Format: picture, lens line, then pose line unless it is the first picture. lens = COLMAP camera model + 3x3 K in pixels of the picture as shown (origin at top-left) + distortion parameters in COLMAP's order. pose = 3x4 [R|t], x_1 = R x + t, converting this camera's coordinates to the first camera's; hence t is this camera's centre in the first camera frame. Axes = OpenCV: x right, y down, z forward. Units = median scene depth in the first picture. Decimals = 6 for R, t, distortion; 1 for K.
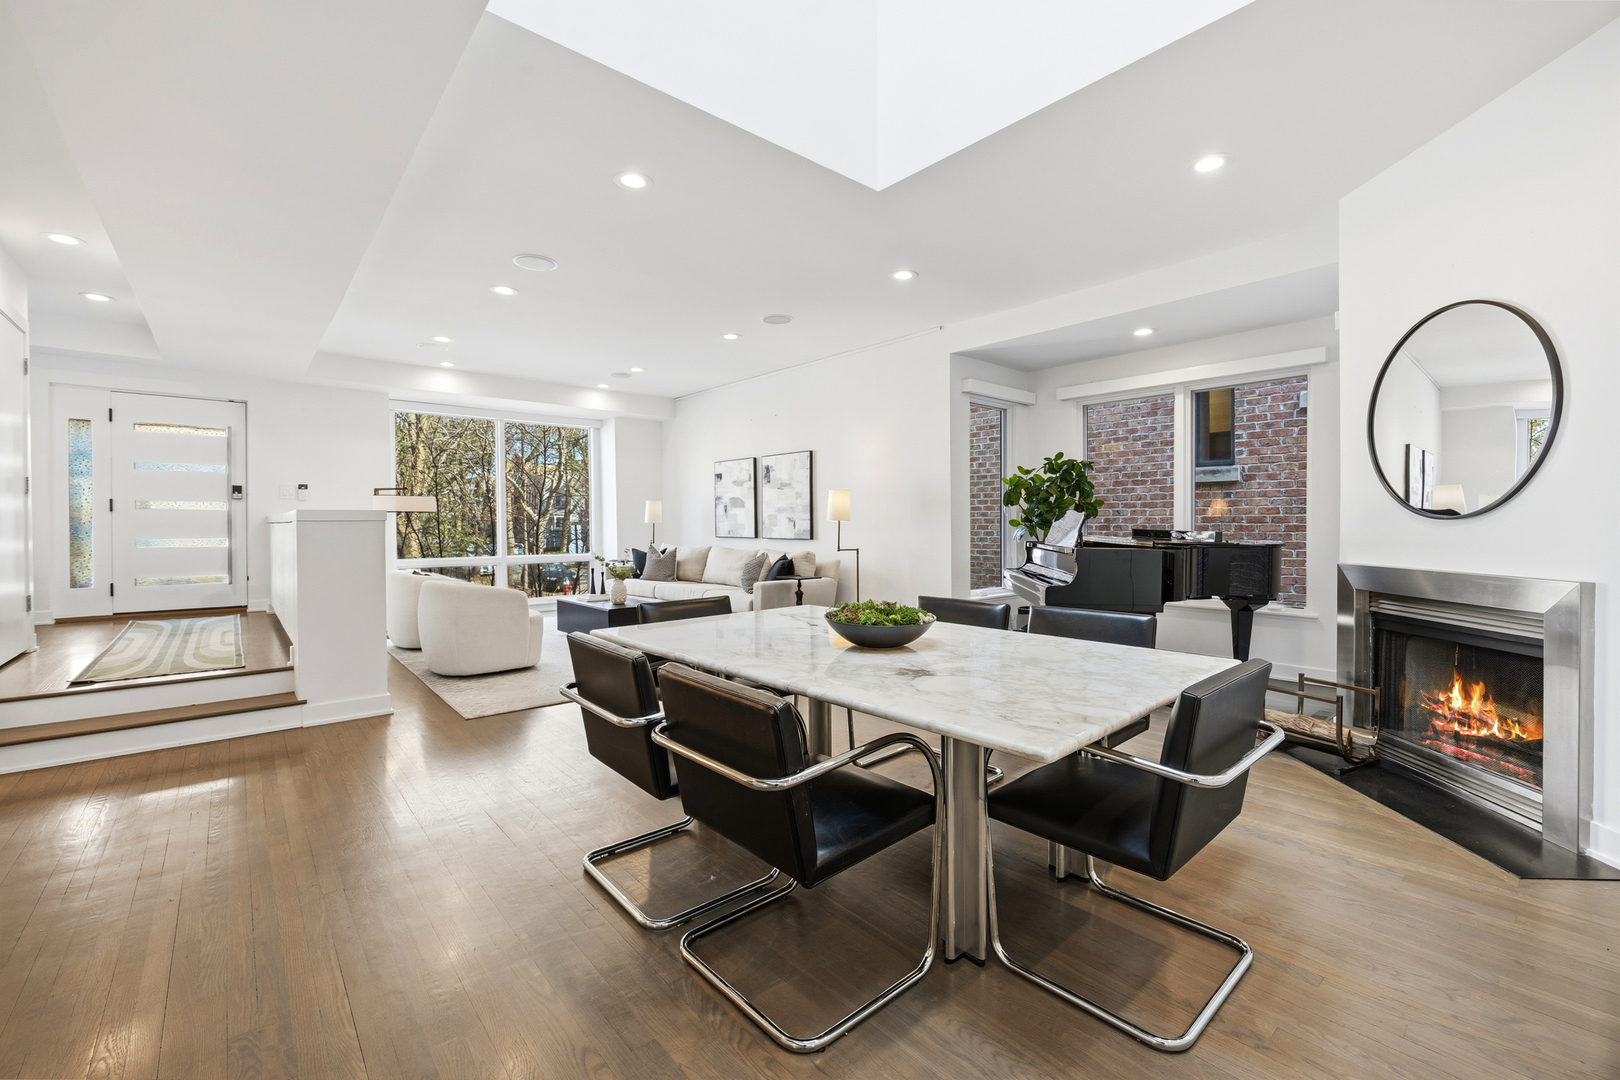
lens RADIAL K [[677.4, 0, 804.8], [0, 677.4, 533.7], [0, 0, 1]] dist [-0.010889, -0.000552]
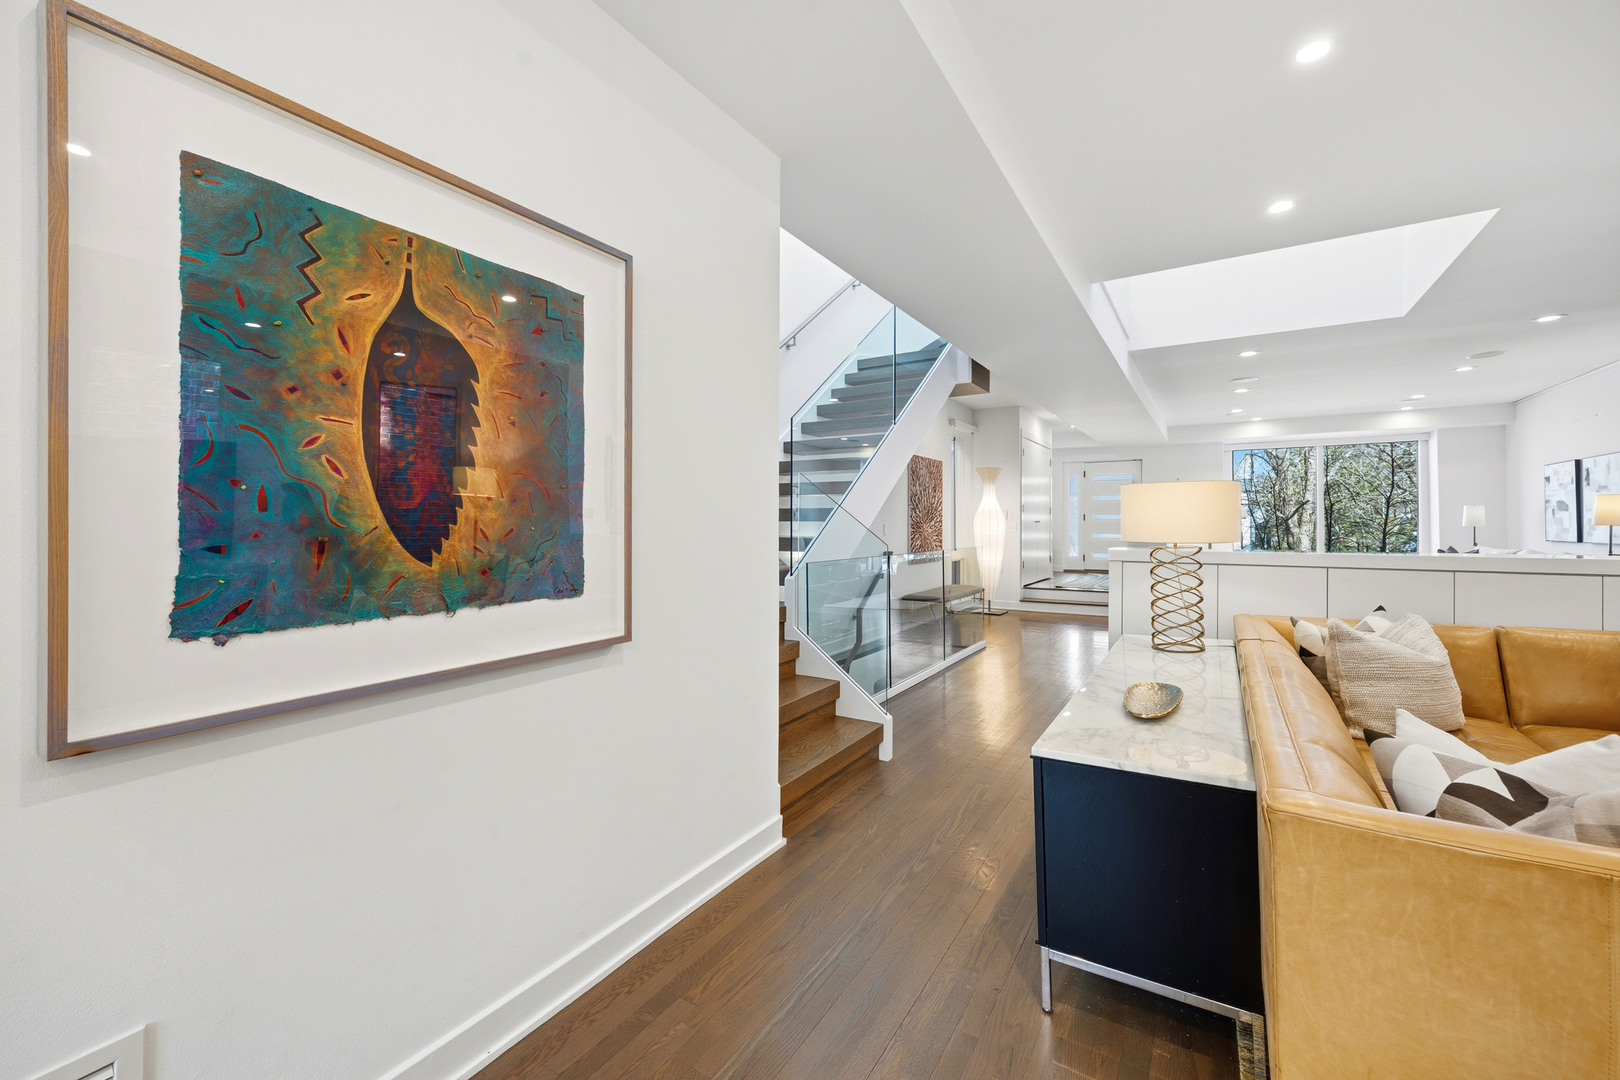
lens RADIAL K [[649.4, 0, 806.7], [0, 649.4, 525.4], [0, 0, 1]] dist [0.007866, -0.000590]
pose [[0.297862, 0.001787, -0.954607, 0.638447], [-0.016316, 0.999862, -0.003220, 0.003667], [0.954470, 0.016534, 0.297849, -0.428069]]
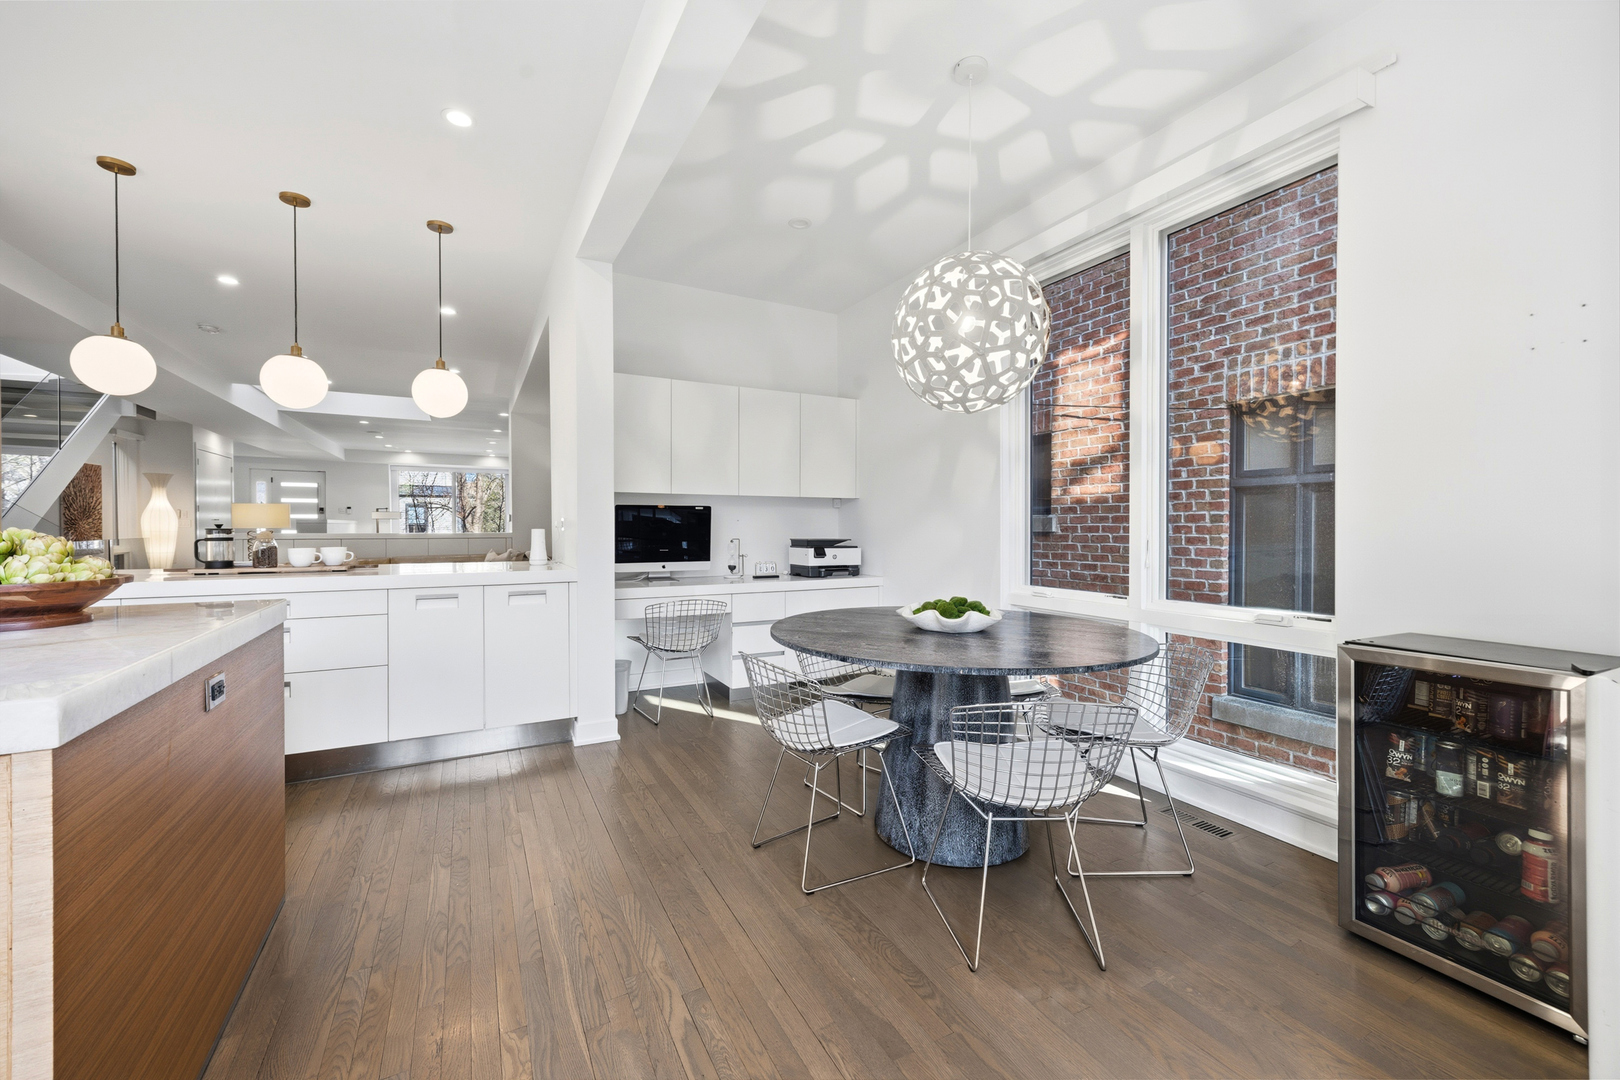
lens RADIAL K [[649.4, 0, 809.3], [0, 649.4, 532.3], [0, 0, 1]] dist [0.007866, -0.000590]
pose [[0.975878, 0.000319, -0.218318, 1.417203], [-0.001319, 0.999989, -0.004435, 0.023285], [0.218314, 0.004616, 0.975868, -0.911592]]
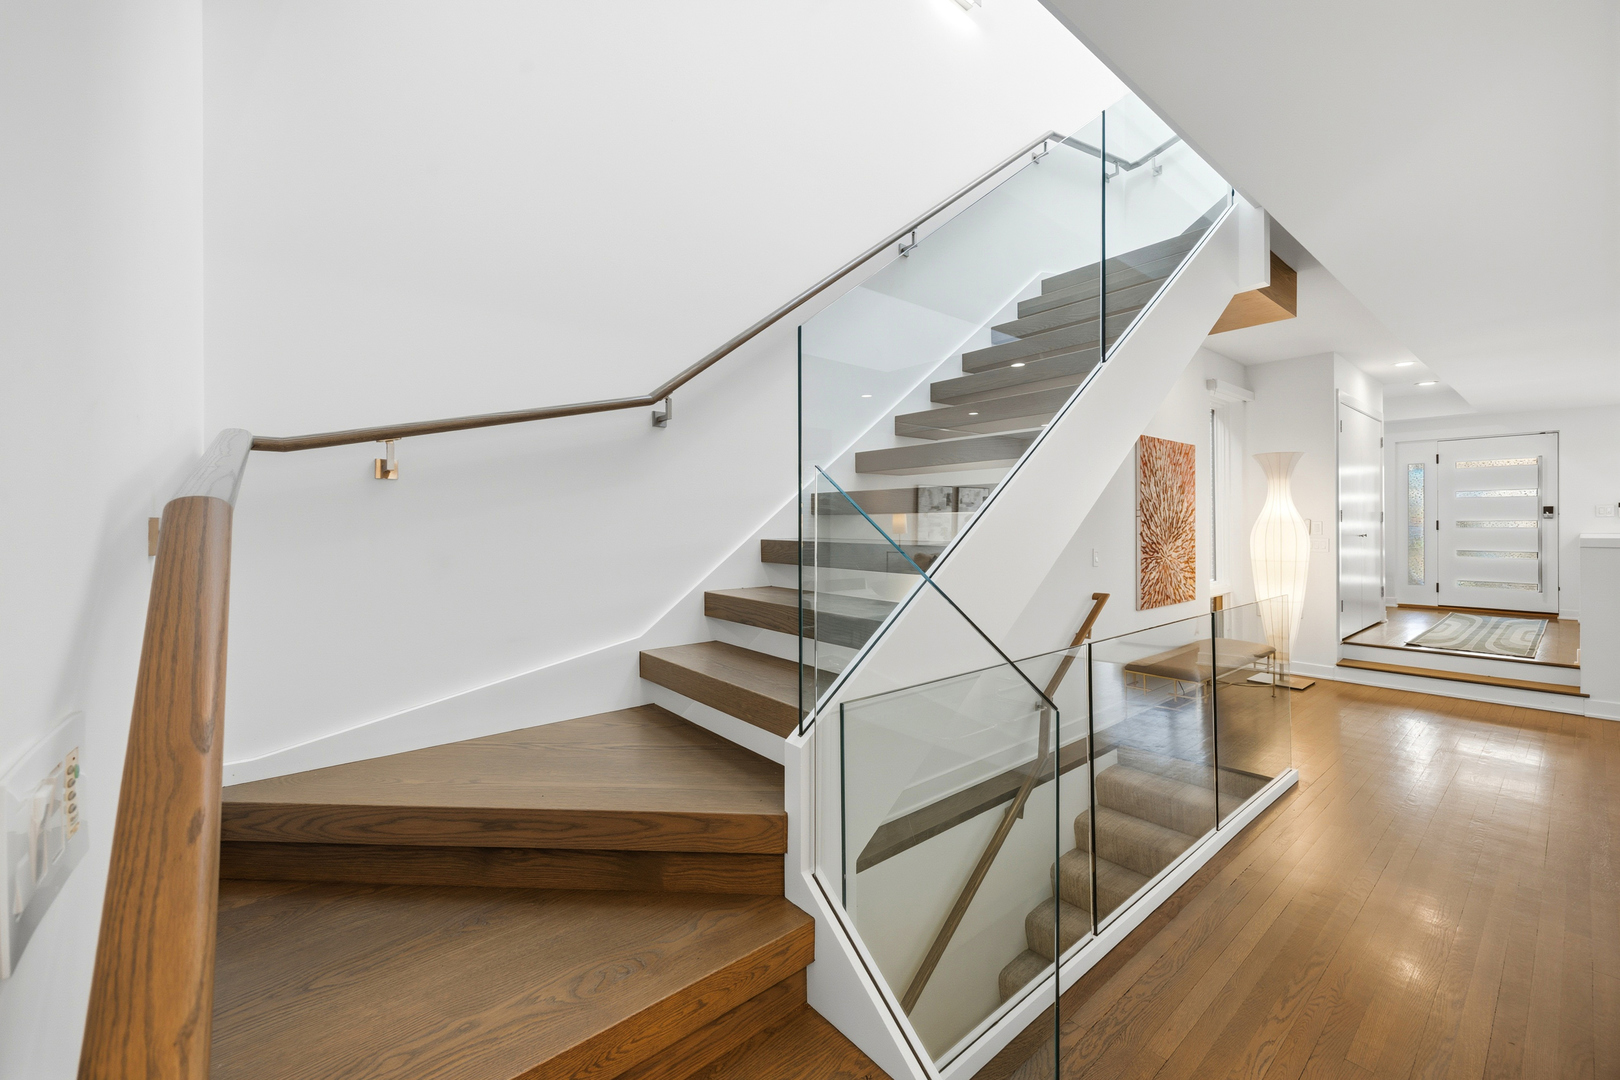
lens RADIAL K [[649.4, 0, 812.0], [0, 649.4, 520.5], [0, 0, 1]] dist [0.007866, -0.000590]
pose [[-0.006253, -0.006381, -0.999960, 0.294207], [-0.012690, 0.999900, -0.006301, -0.026812], [0.999900, 0.012651, -0.006333, -0.257907]]
